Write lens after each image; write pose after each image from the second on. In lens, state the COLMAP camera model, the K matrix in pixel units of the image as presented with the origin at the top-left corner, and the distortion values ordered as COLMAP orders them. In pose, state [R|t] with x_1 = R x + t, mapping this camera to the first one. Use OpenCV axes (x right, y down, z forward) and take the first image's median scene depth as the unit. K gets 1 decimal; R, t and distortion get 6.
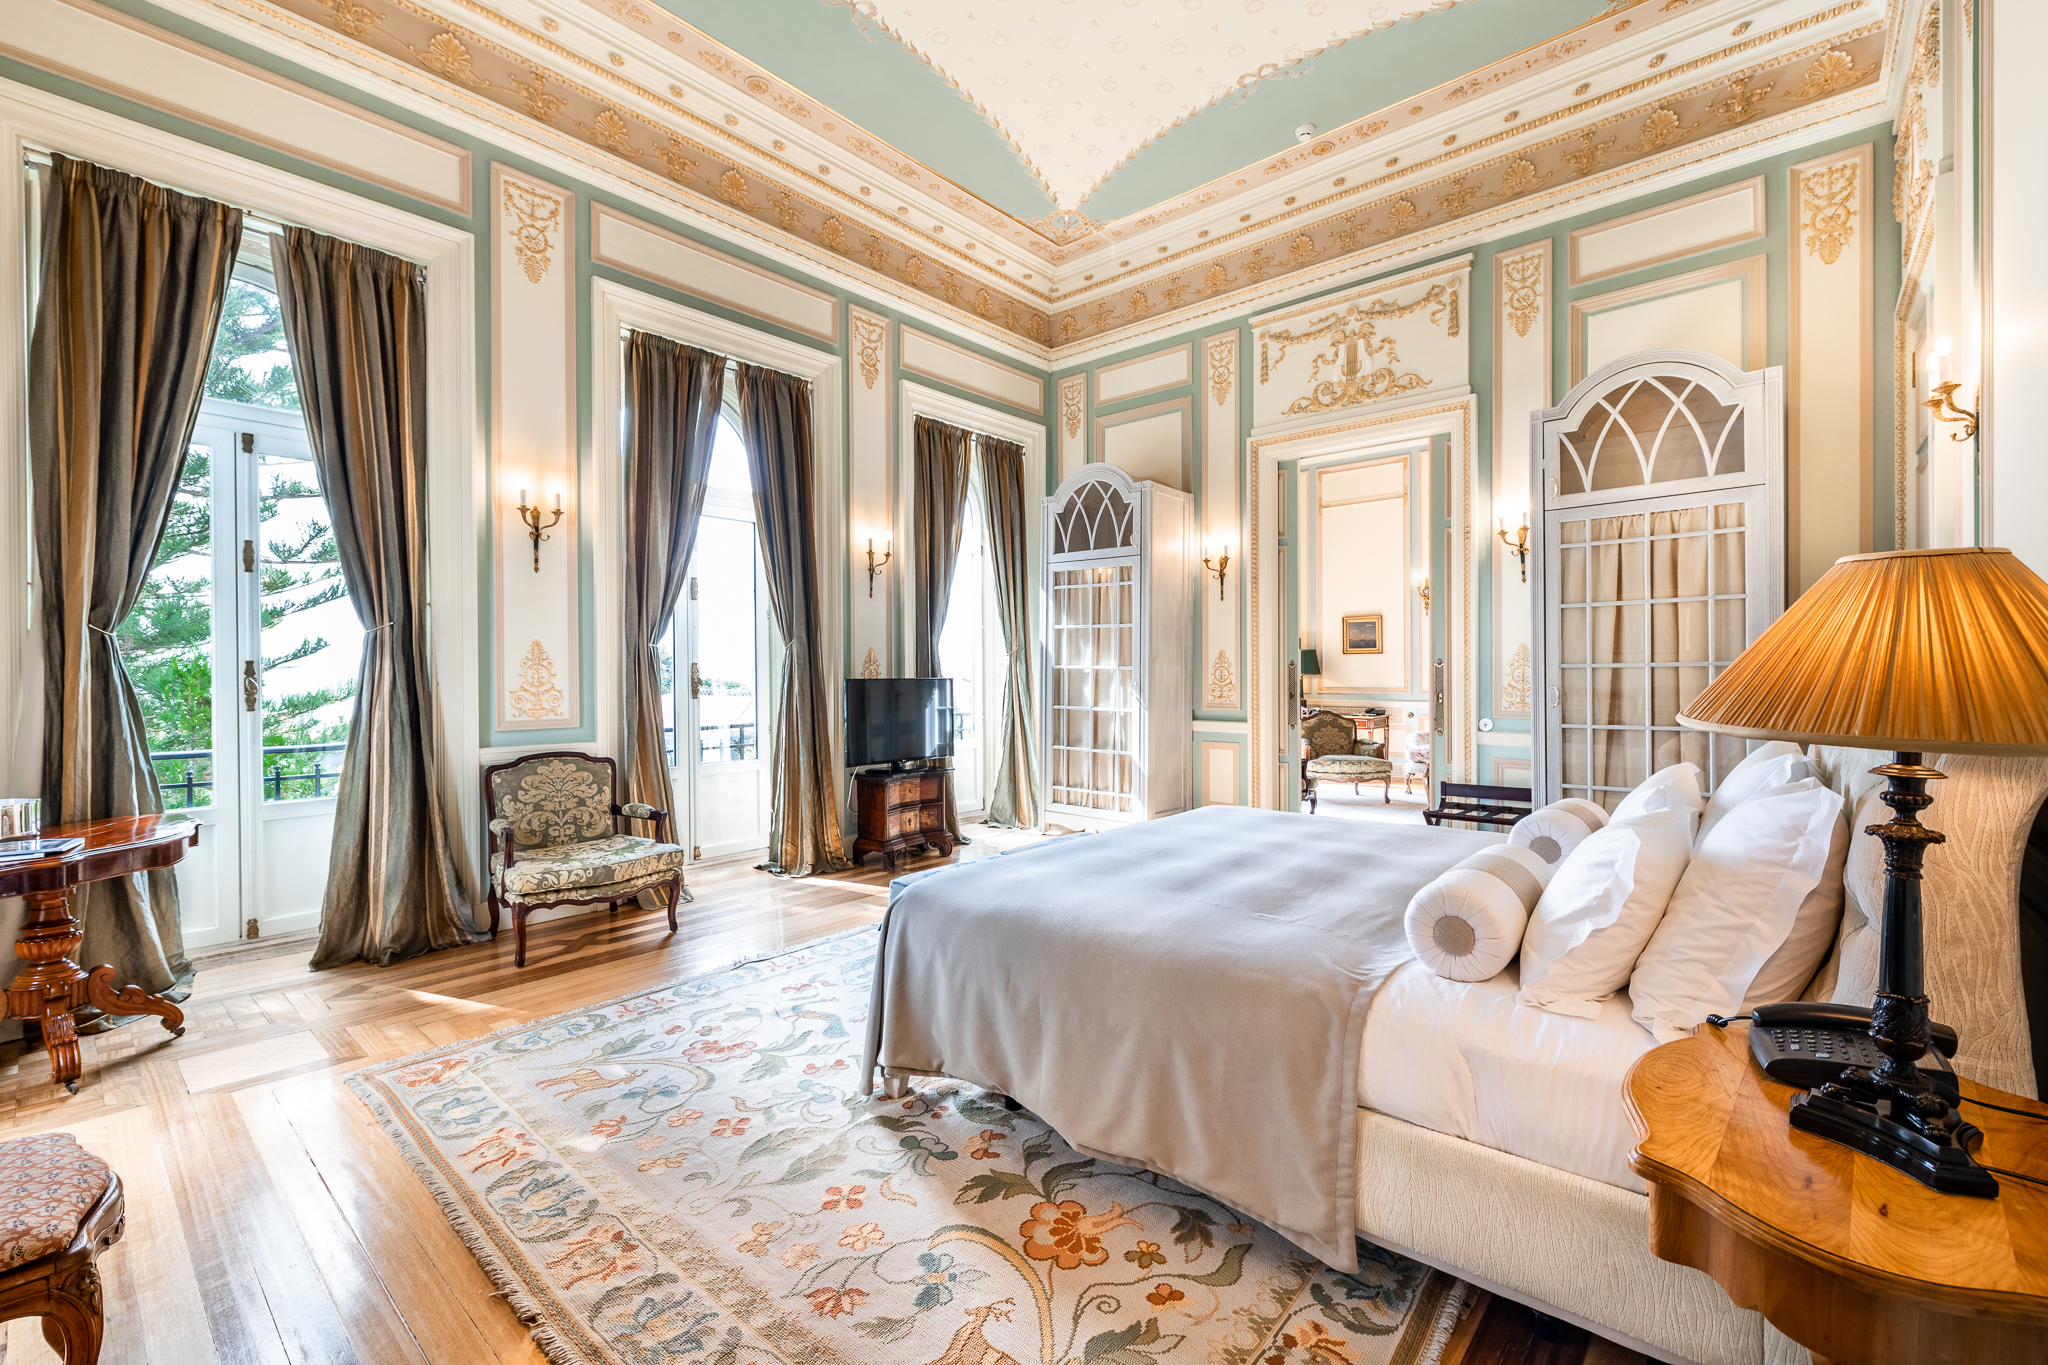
lens RADIAL K [[881.9, 0, 1027.3], [0, 881.9, 675.1], [0, 0, 1]] dist [0.003139, 0.000109]
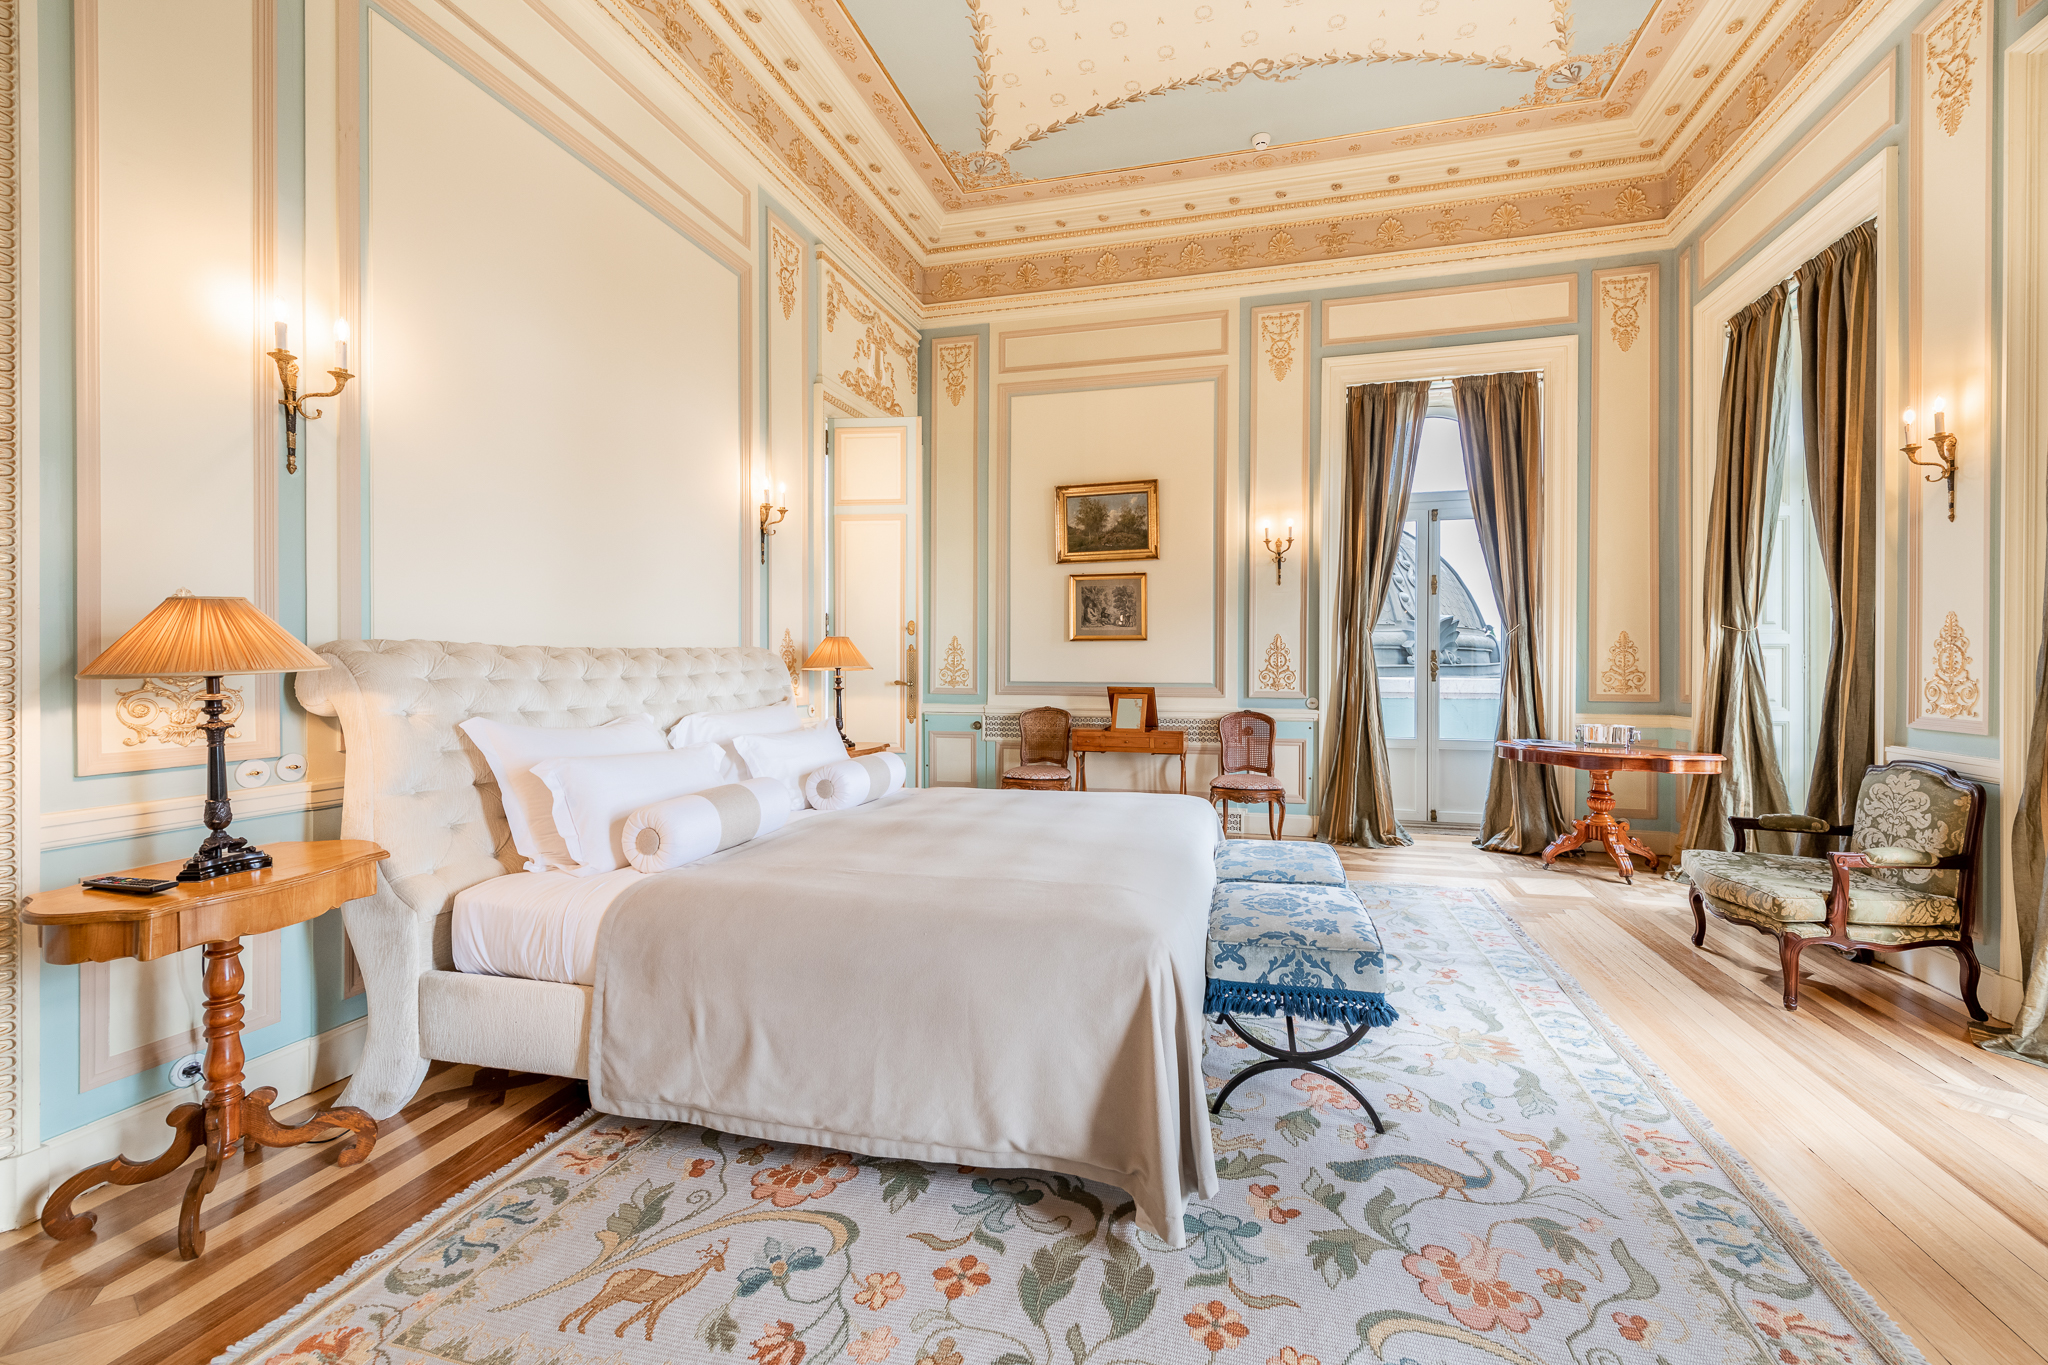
lens RADIAL K [[806.5, 0, 1069.4], [0, 806.5, 666.6], [0, 0, 1]] dist [0.012520, -0.004919]
pose [[-0.886591, 0.007697, -0.462490, 0.381362], [0.001442, 0.999903, 0.013878, -0.003961], [0.462552, 0.011637, -0.886516, 1.141291]]
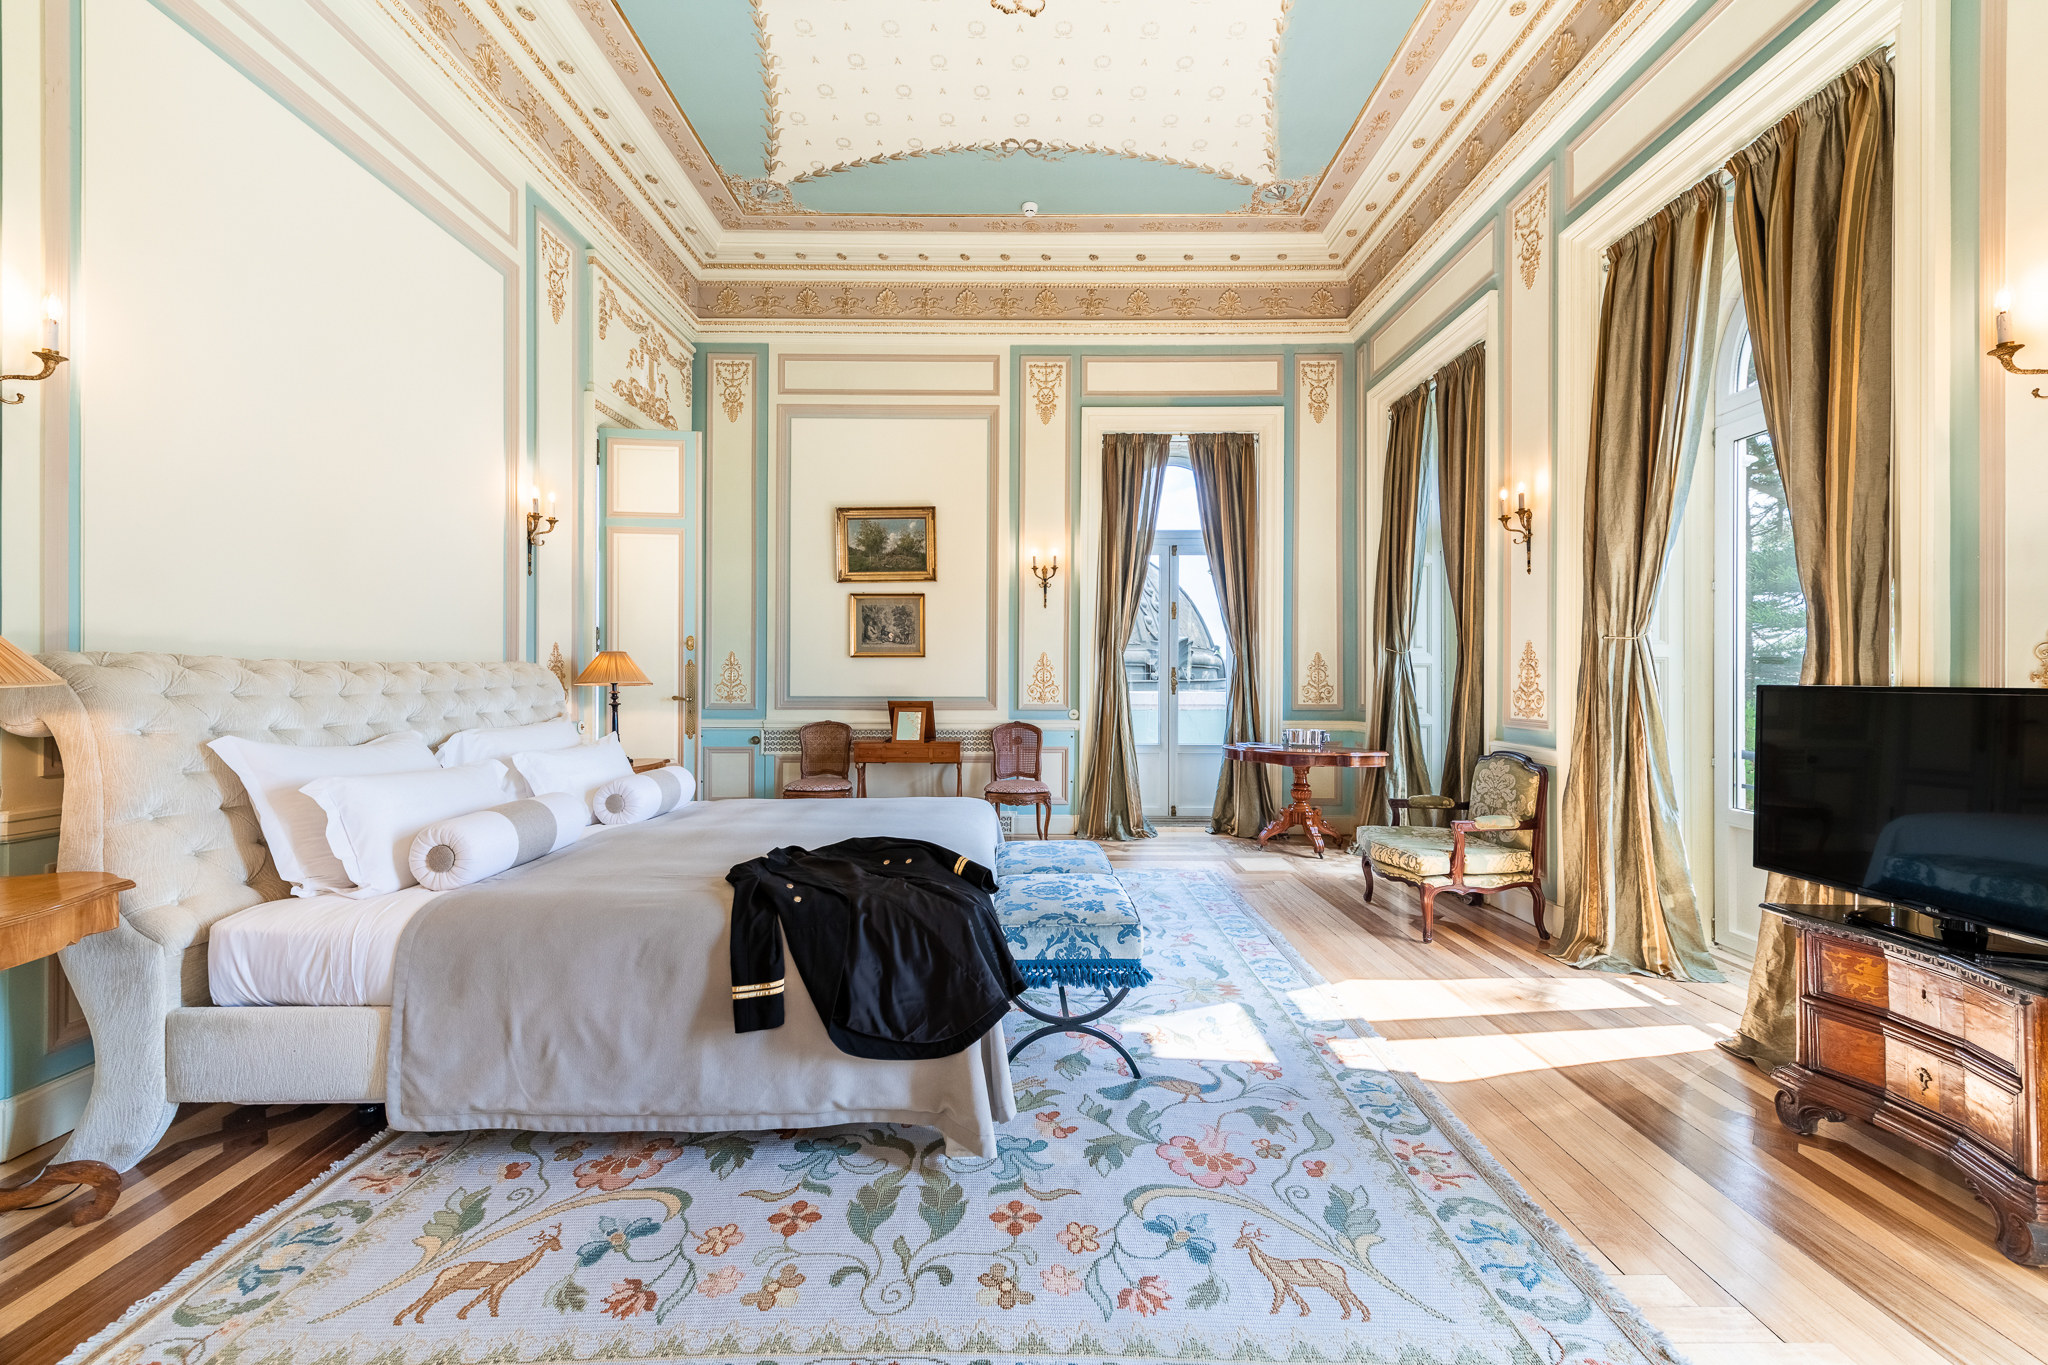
lens RADIAL K [[786.2, 0, 1024.0], [0, 786.2, 682.5], [0, 0, 1]] dist [0.005365, -0.000304]
pose [[-0.752411, 0.008436, -0.658640, 0.427469], [-0.001152, 0.999900, 0.014123, -0.003798], [0.658693, 0.011385, -0.752325, 1.171995]]
